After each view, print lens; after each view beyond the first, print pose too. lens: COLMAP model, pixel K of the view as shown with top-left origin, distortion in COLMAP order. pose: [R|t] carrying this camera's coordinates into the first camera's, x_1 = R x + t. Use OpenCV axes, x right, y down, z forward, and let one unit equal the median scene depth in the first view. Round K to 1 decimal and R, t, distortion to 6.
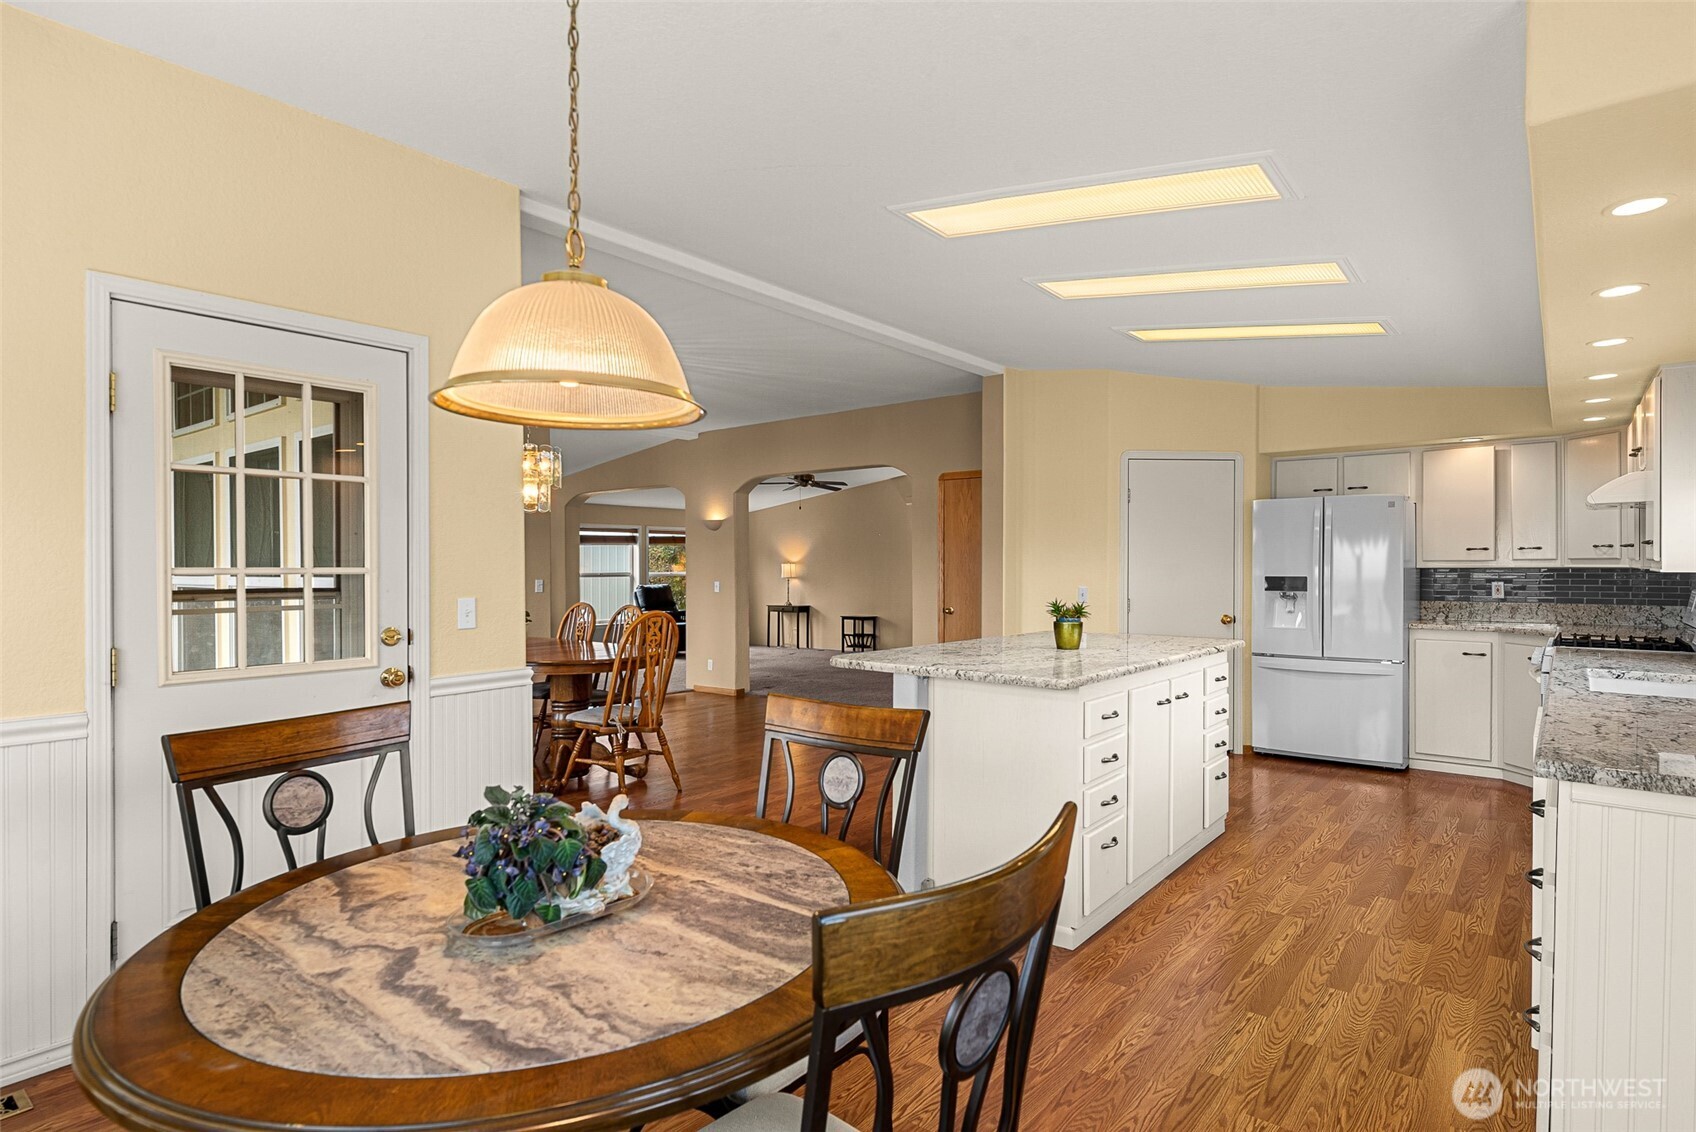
lens RADIAL K [[894.6, 0, 859.5], [0, 894.6, 567.7], [0, 0, 1]] dist [0.004360, -0.000068]
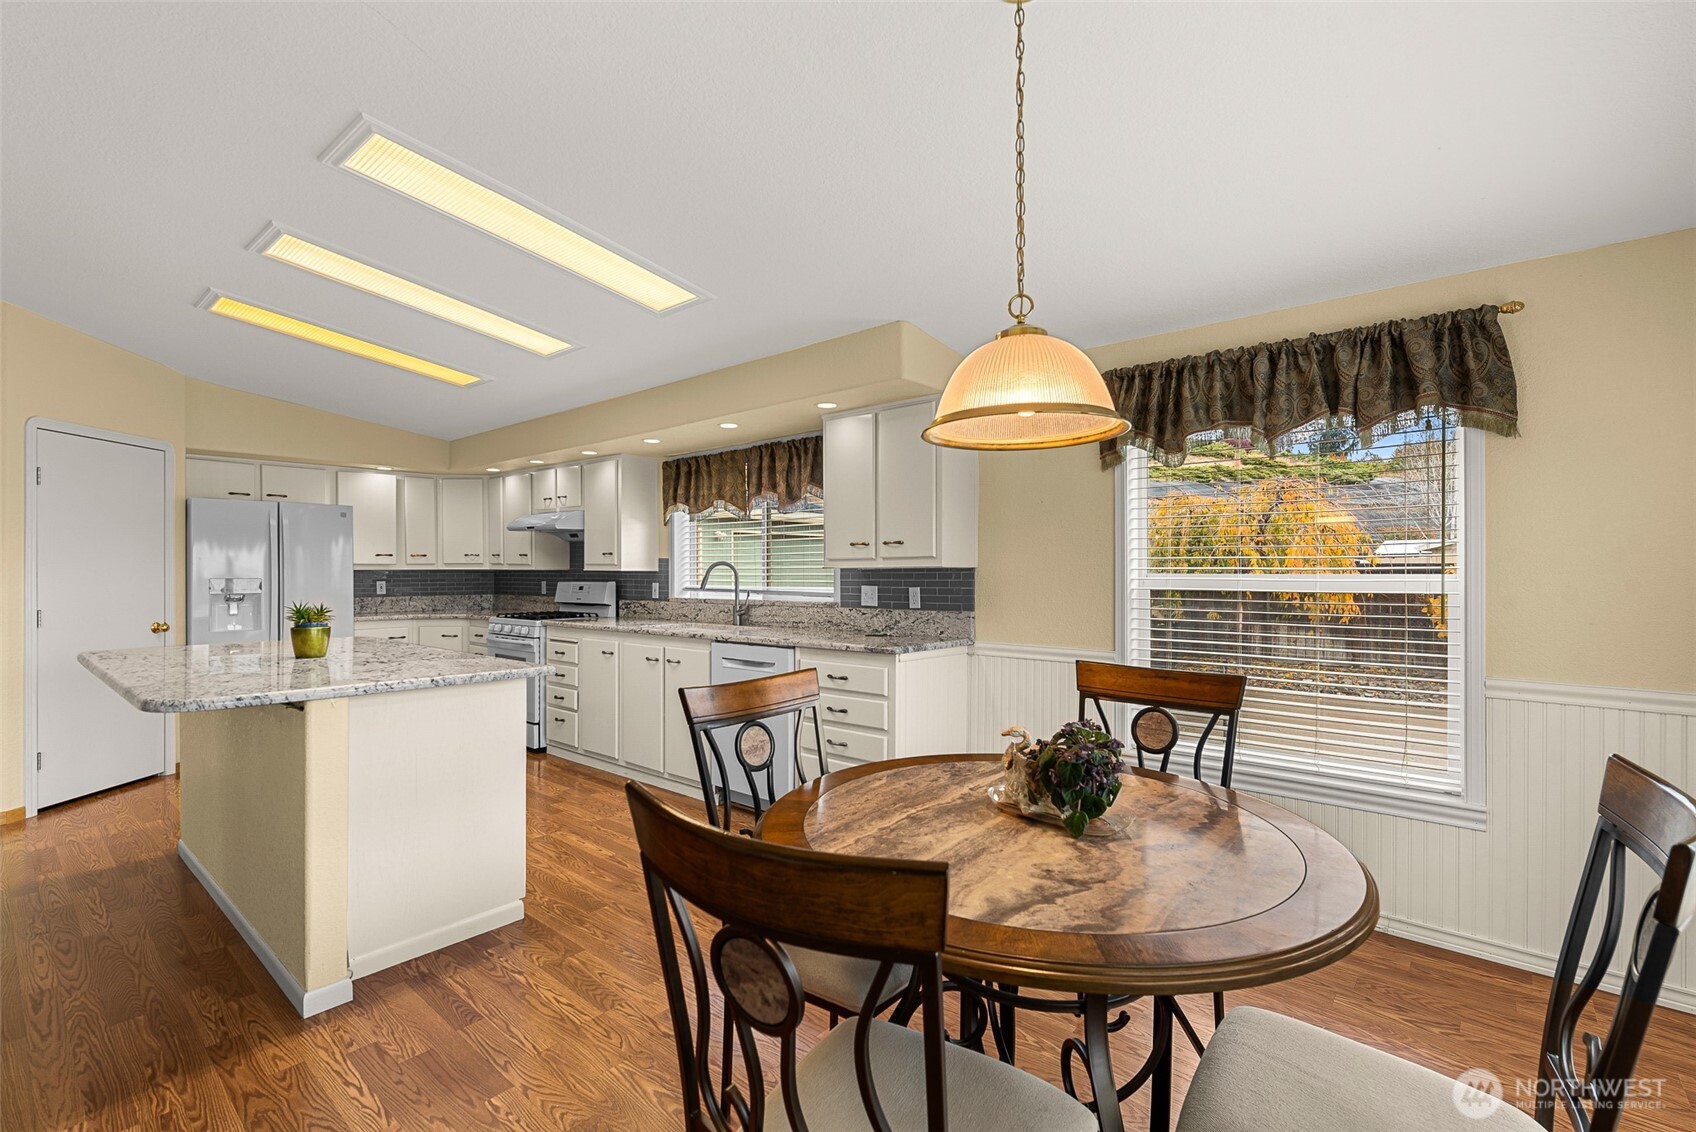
lens RADIAL K [[747.0, 0, 865.4], [0, 747.0, 570.0], [0, 0, 1]] dist [0.002455, 0.000702]
pose [[0.027301, 0.001941, 0.999625, -0.619993], [0.004358, 0.999988, -0.002060, 0.009490], [-0.999618, 0.004413, 0.027292, 0.531804]]
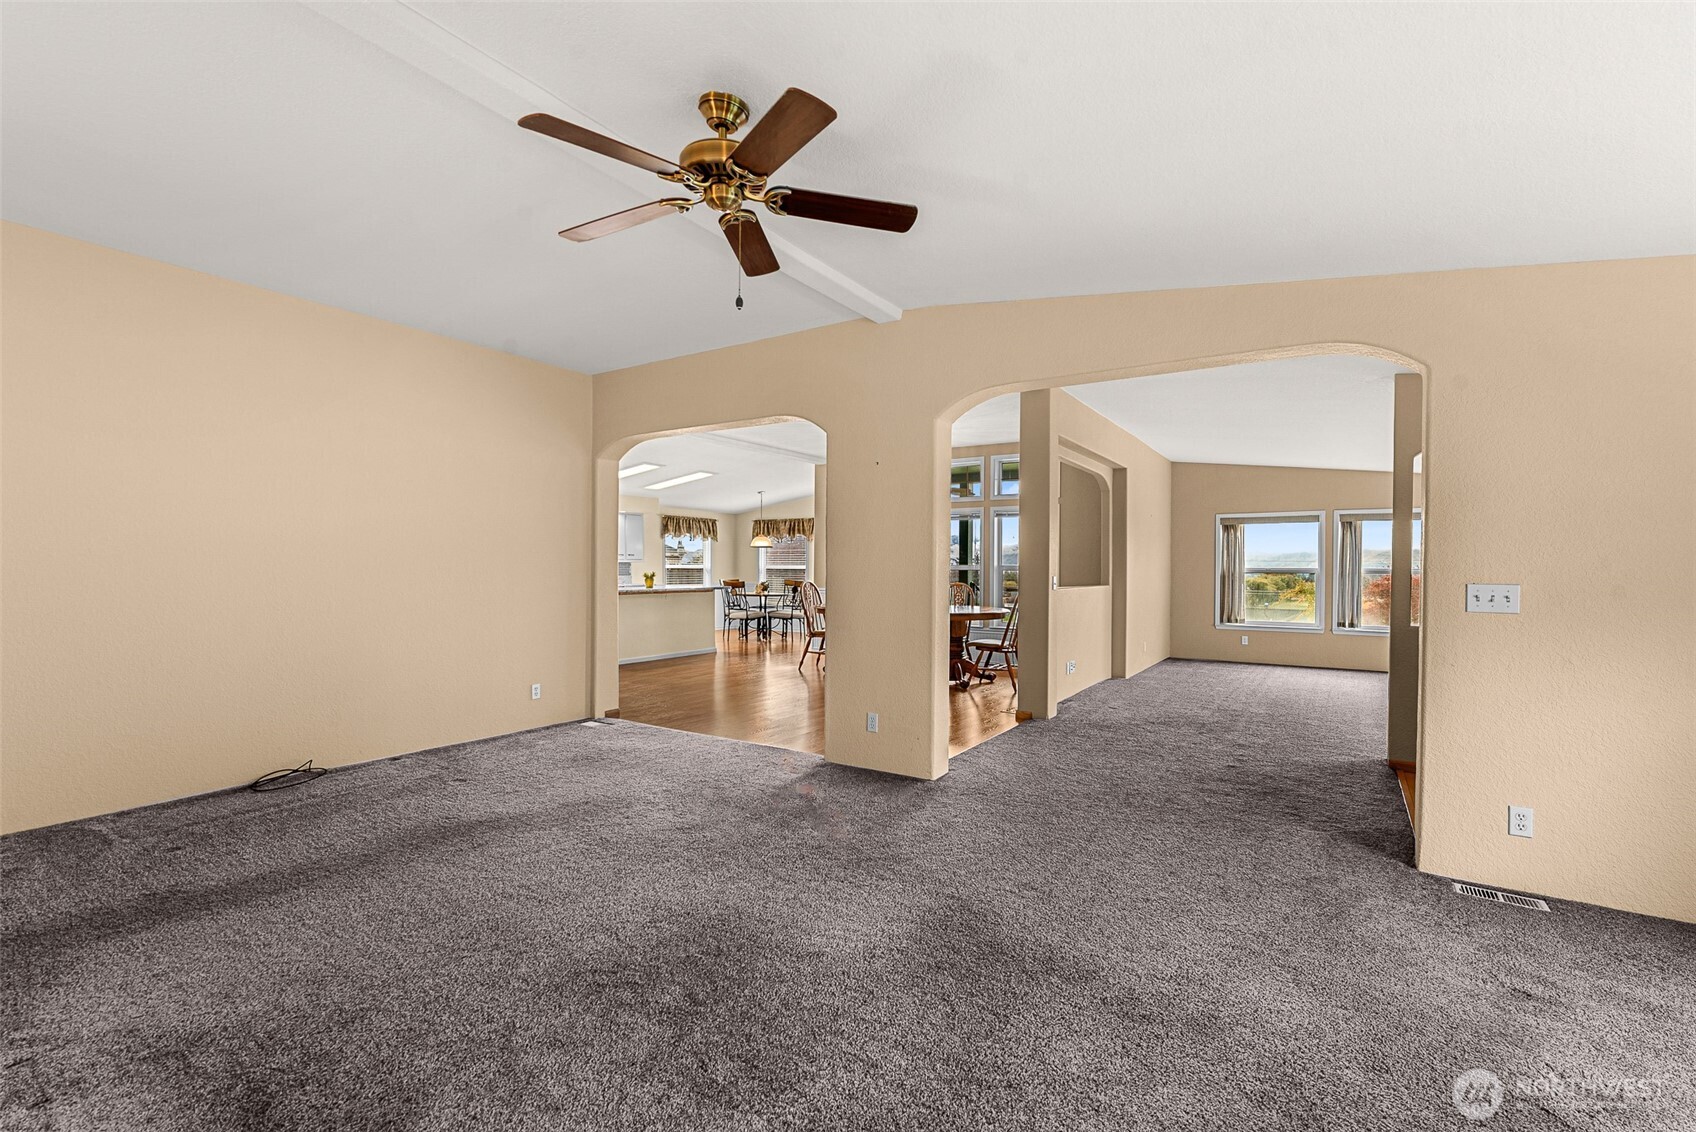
lens RADIAL K [[747.0, 0, 861.3], [0, 747.0, 570.9], [0, 0, 1]] dist [0.002455, 0.000702]
pose [[-0.994738, -0.002817, -0.102413, -0.292060], [-0.003554, 0.999969, 0.007021, 0.018734], [0.102390, 0.007348, -0.994717, 4.144368]]
